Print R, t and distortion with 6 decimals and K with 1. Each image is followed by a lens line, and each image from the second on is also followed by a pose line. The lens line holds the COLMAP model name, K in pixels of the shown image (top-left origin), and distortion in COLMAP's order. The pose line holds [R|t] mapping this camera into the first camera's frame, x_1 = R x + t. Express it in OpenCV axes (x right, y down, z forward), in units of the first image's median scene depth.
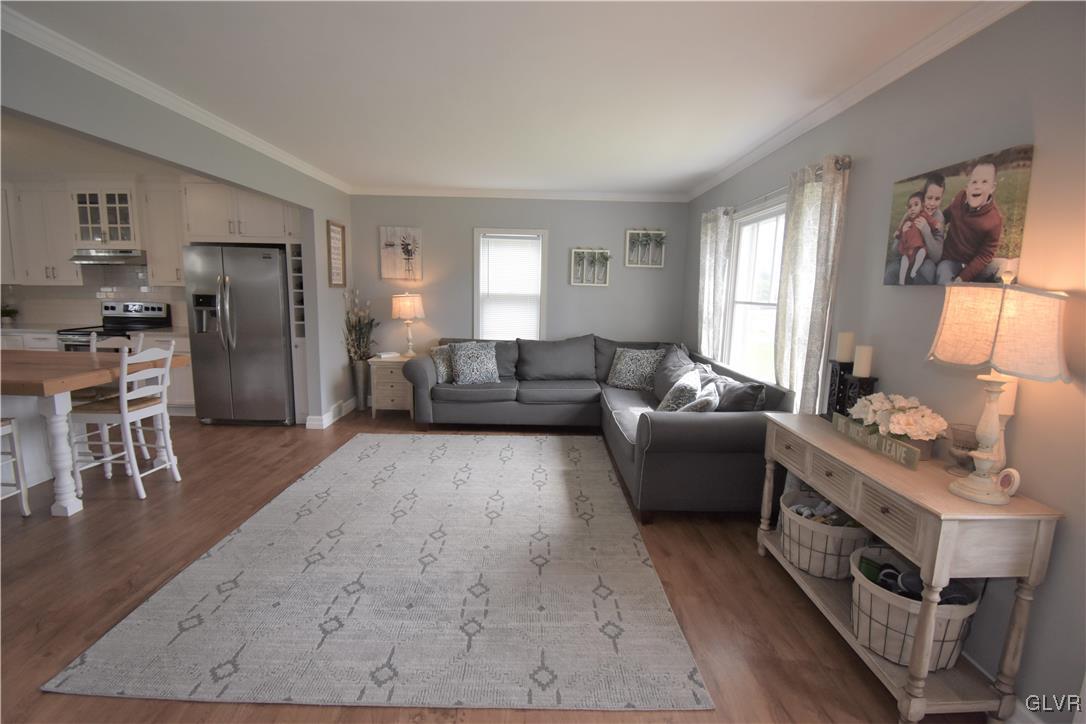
lens RADIAL K [[478.6, 0, 543.6], [0, 478.6, 361.0], [0, 0, 1]] dist [0.024713, -0.029107]
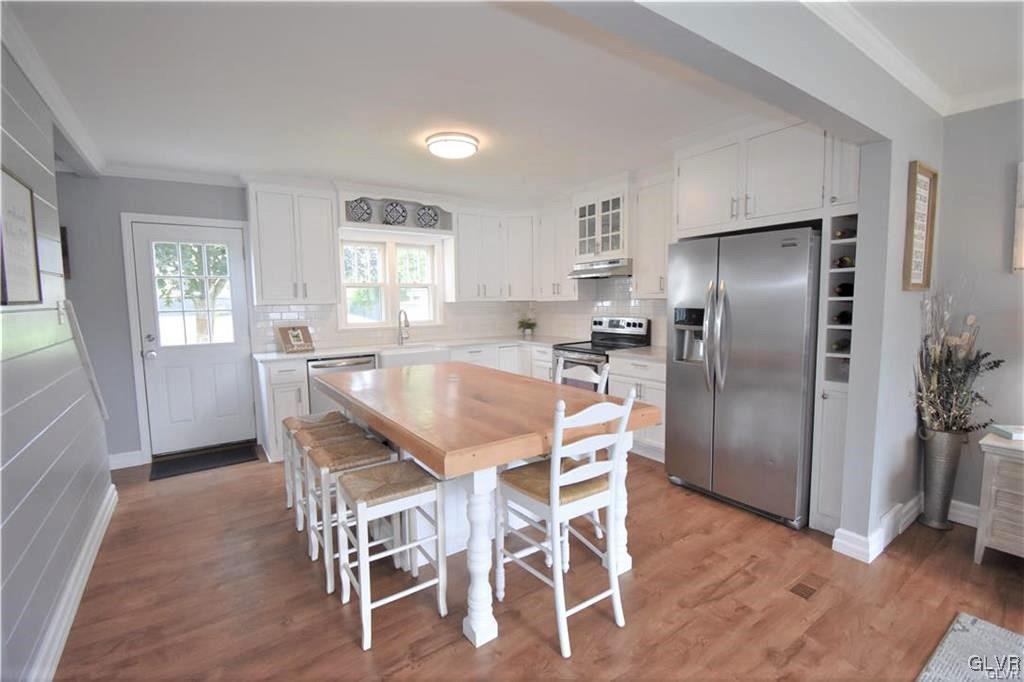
lens RADIAL K [[451.3, 0, 512.6], [0, 451.3, 340.0], [0, 0, 1]] dist [0.024713, -0.029107]
pose [[0.565386, 0.042655, -0.823723, -0.289115], [-0.092788, 0.995612, -0.012132, -0.057013], [0.819591, 0.083290, 0.566863, 0.396119]]
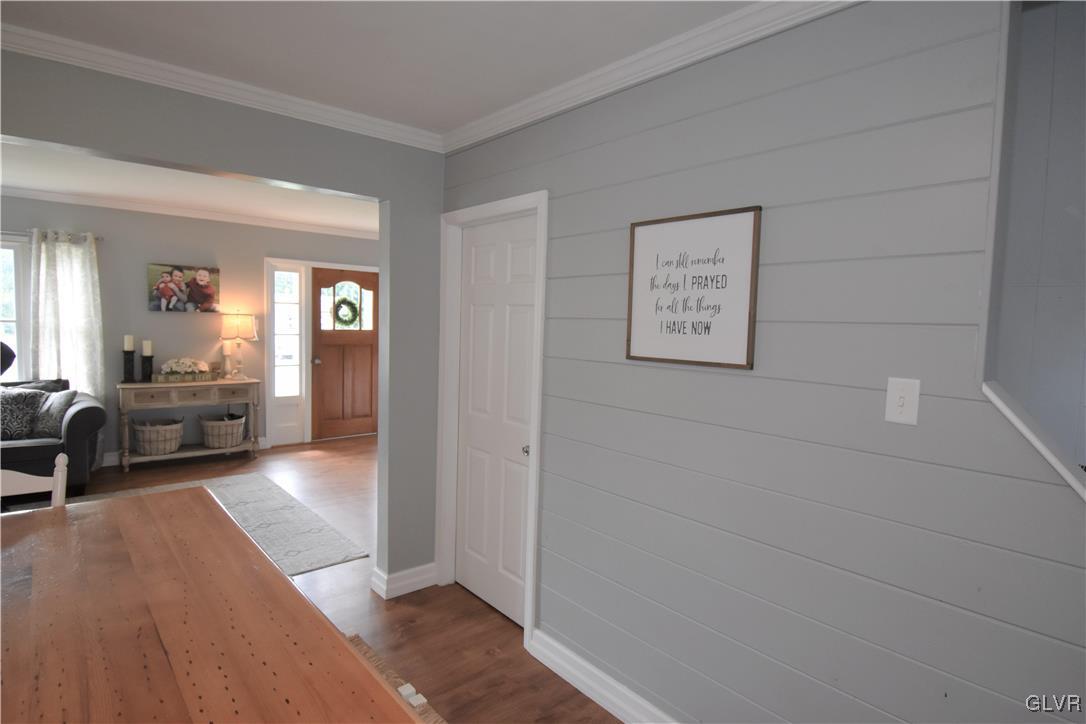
lens RADIAL K [[591.6, 0, 543.0], [0, 591.6, 362.0], [0, 0, 1]] dist [-0.000688, -0.000375]
pose [[-0.642296, -0.100879, 0.759789, -1.101686], [0.064414, 0.980689, 0.184662, -0.140644], [-0.763745, 0.167549, -0.623395, 0.617776]]
